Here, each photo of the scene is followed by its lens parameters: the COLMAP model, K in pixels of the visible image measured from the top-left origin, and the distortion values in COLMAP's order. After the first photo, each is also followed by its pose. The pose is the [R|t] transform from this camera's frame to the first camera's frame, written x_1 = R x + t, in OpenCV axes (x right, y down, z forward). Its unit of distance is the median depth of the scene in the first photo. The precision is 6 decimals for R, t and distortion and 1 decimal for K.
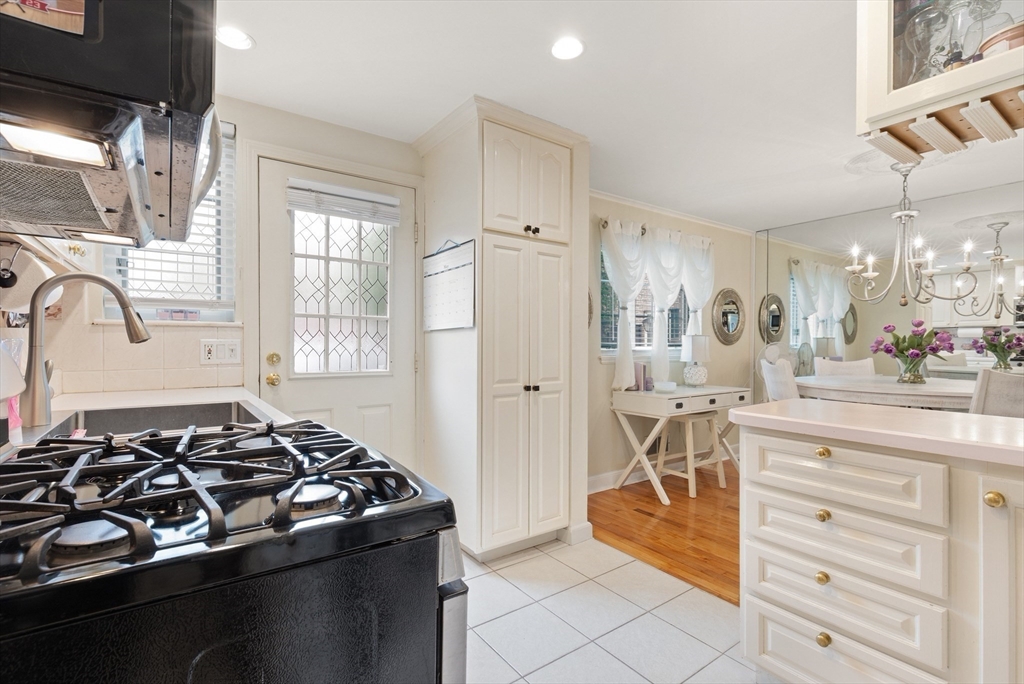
lens RADIAL K [[472.2, 0, 517.1], [0, 472.2, 341.5], [0, 0, 1]] dist [0.004531, 0.000525]
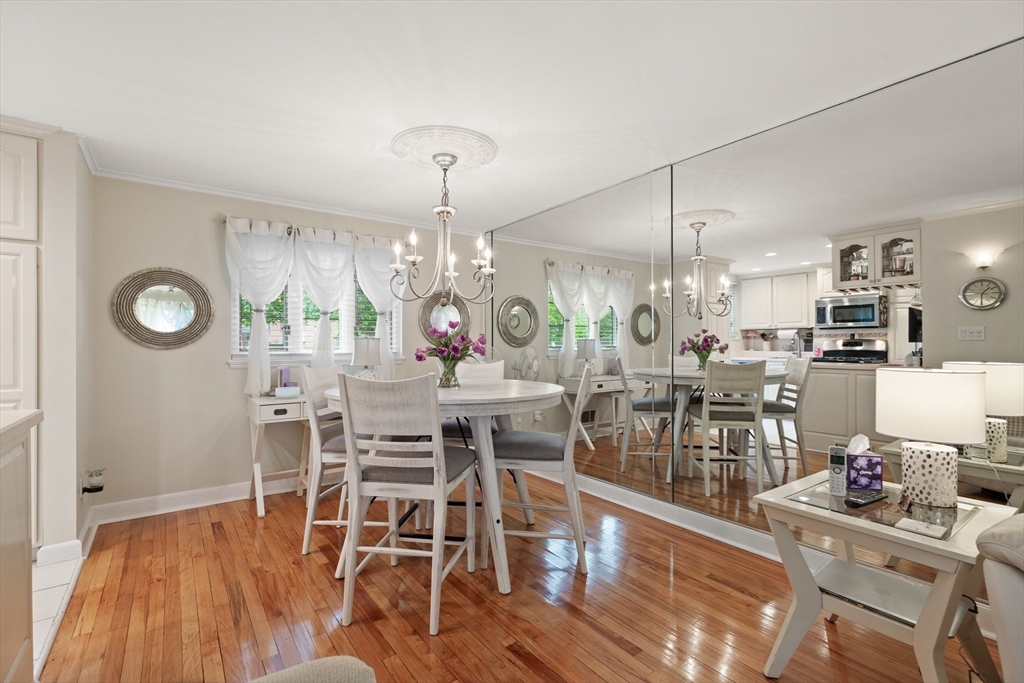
lens RADIAL K [[461.8, 0, 515.0], [0, 461.8, 344.4], [0, 0, 1]] dist [0.001271, 0.000153]
pose [[0.999912, -0.004875, 0.012370, 0.689094], [0.004879, 0.999988, -0.000284, 0.000862], [-0.012369, 0.000345, 0.999923, 0.051291]]
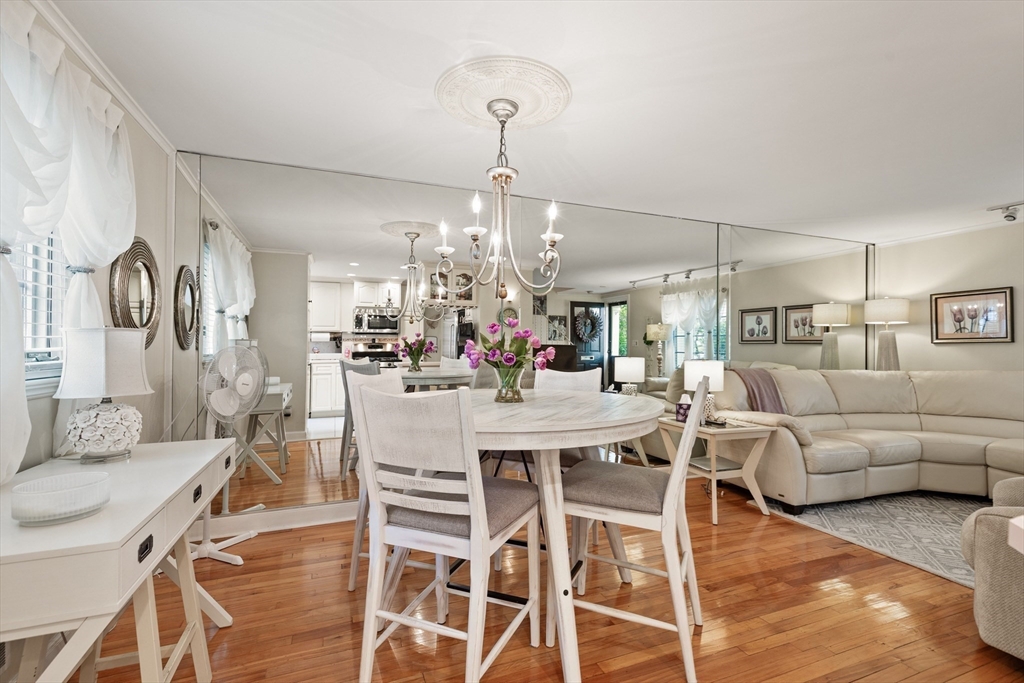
lens RADIAL K [[461.8, 0, 515.0], [0, 461.8, 344.4], [0, 0, 1]] dist [0.001271, 0.000153]
pose [[0.248402, 0.004158, 0.968648, 0.090172], [-0.004491, 0.999985, -0.003140, -0.000823], [-0.968647, -0.003570, 0.248417, 0.587152]]
